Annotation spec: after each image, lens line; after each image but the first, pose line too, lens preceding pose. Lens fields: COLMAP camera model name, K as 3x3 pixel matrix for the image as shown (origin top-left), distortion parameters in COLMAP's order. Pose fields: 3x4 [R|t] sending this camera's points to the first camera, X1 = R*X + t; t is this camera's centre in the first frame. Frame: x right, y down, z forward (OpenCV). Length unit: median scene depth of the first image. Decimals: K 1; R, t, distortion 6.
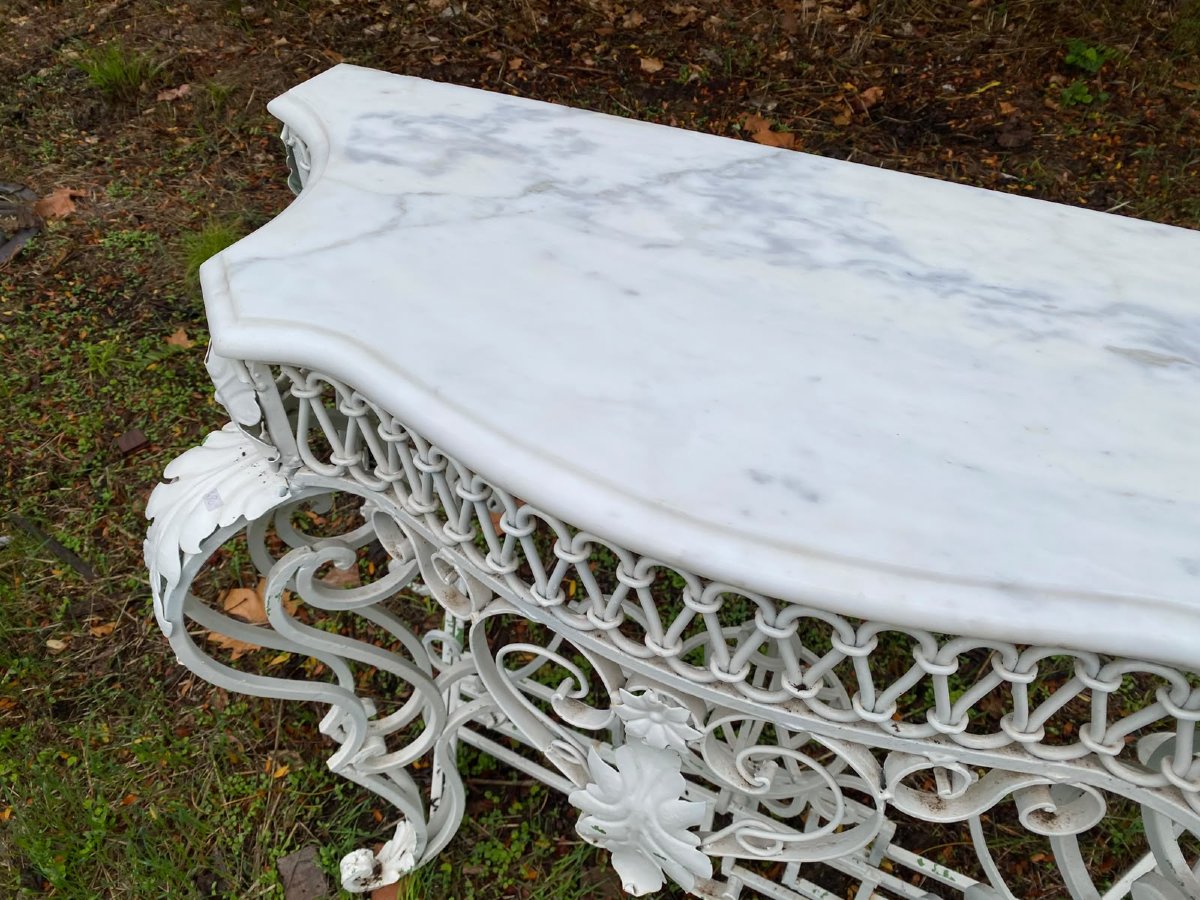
lens RADIAL K [[911.1, 0, 603.0], [0, 911.1, 449.0], [0, 0, 1]] dist [0.020592, -0.010146]
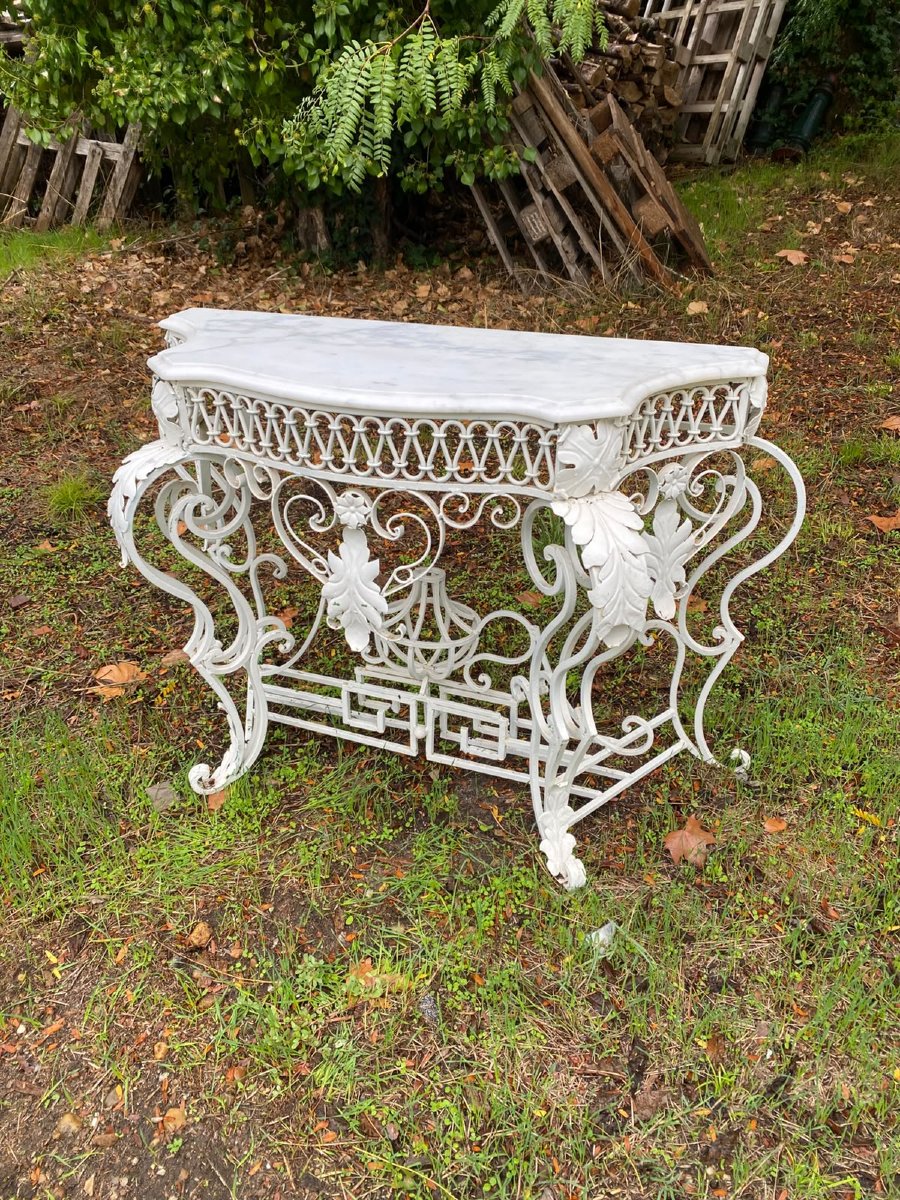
lens RADIAL K [[911.1, 0, 450.1], [0, 911.1, 584.6], [0, 0, 1]] dist [0.020592, -0.010146]
pose [[0.994521, -0.059727, 0.085796, 0.022231], [0.078751, 0.967789, -0.239131, 0.247854], [-0.068749, 0.244577, 0.967189, -0.295014]]
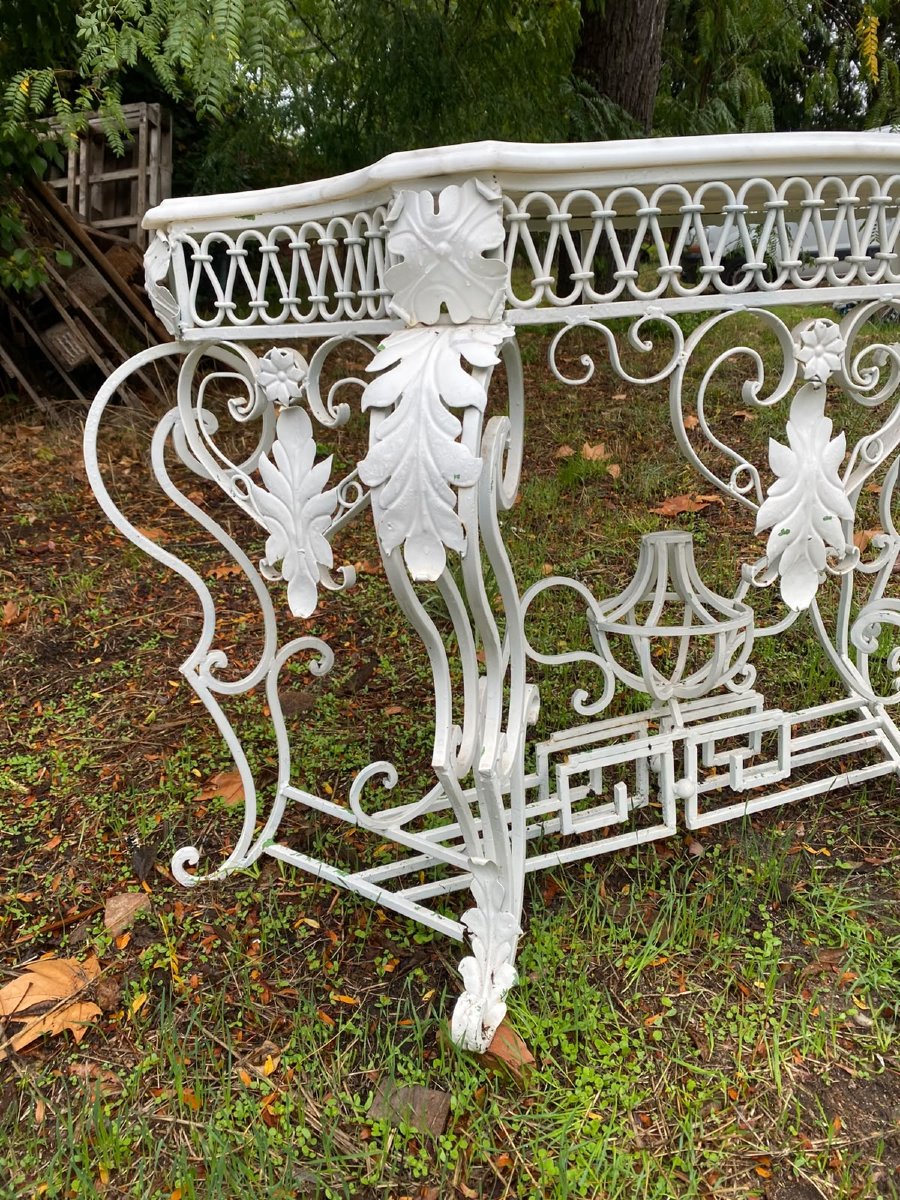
lens RADIAL K [[911.1, 0, 433.0], [0, 911.1, 592.5], [0, 0, 1]] dist [0.020592, -0.010146]
pose [[0.684266, -0.258891, 0.681729, -0.335889], [0.532776, 0.815811, -0.224949, 0.140135], [-0.497925, 0.517134, 0.696163, 0.111444]]
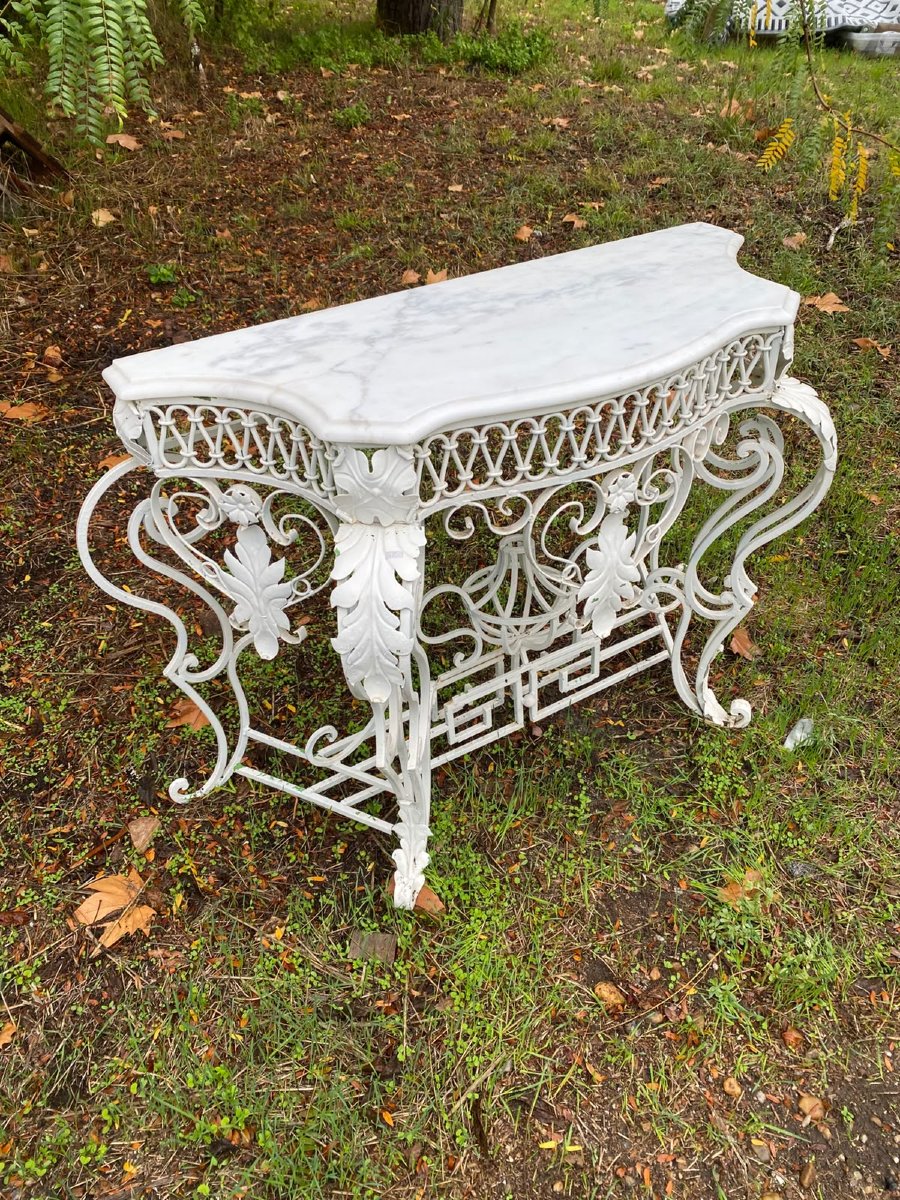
lens RADIAL K [[911.1, 0, 432.1], [0, 911.1, 590.1], [0, 0, 1]] dist [0.020592, -0.010146]
pose [[0.537112, -0.523661, 0.661279, -0.398426], [0.596397, 0.790154, 0.141303, -0.023513], [-0.596508, 0.318489, 0.736711, -0.060606]]
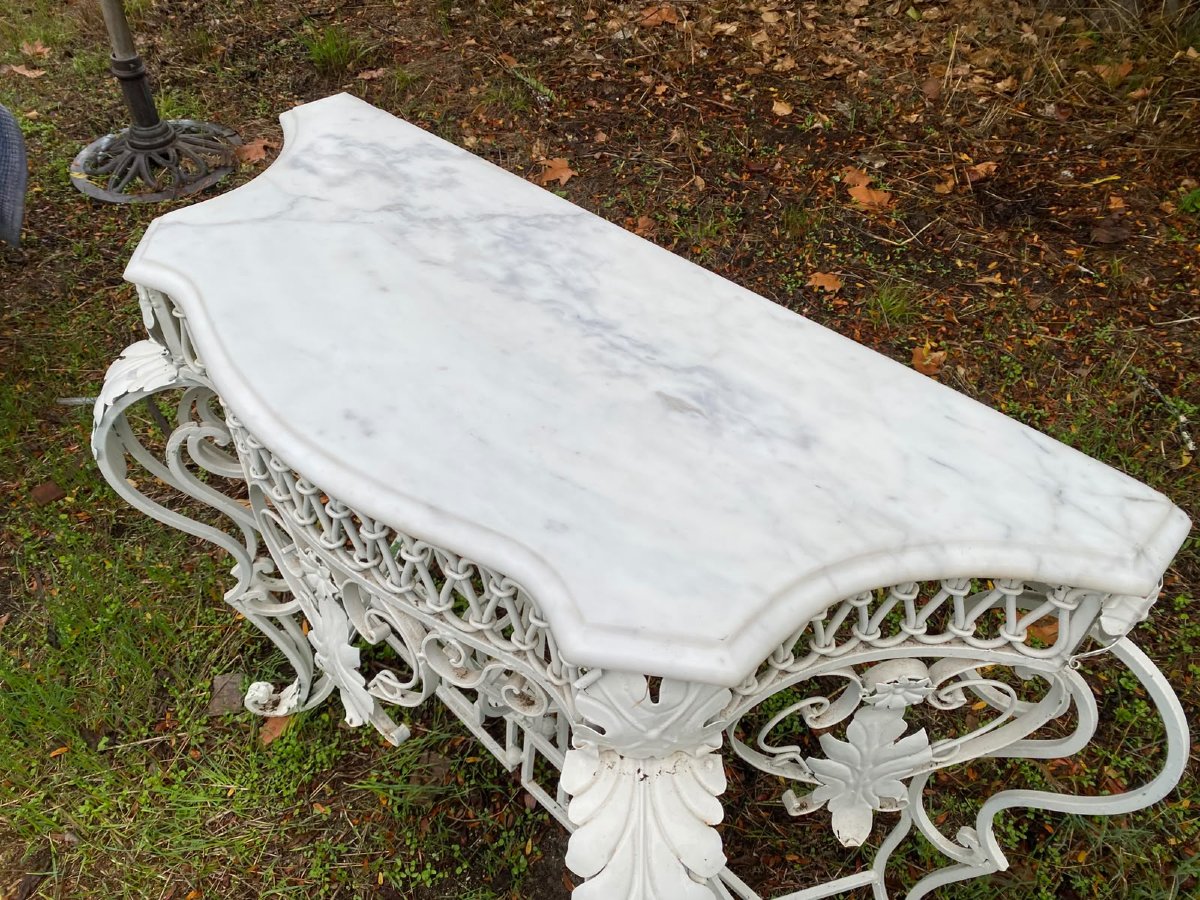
lens RADIAL K [[911.1, 0, 594.2], [0, 911.1, 431.3], [0, 0, 1]] dist [0.020592, -0.010146]
pose [[0.951798, 0.221162, -0.212528, 0.168024], [-0.225327, 0.974272, 0.004736, -0.008206], [0.208108, 0.043380, 0.977143, -0.081200]]
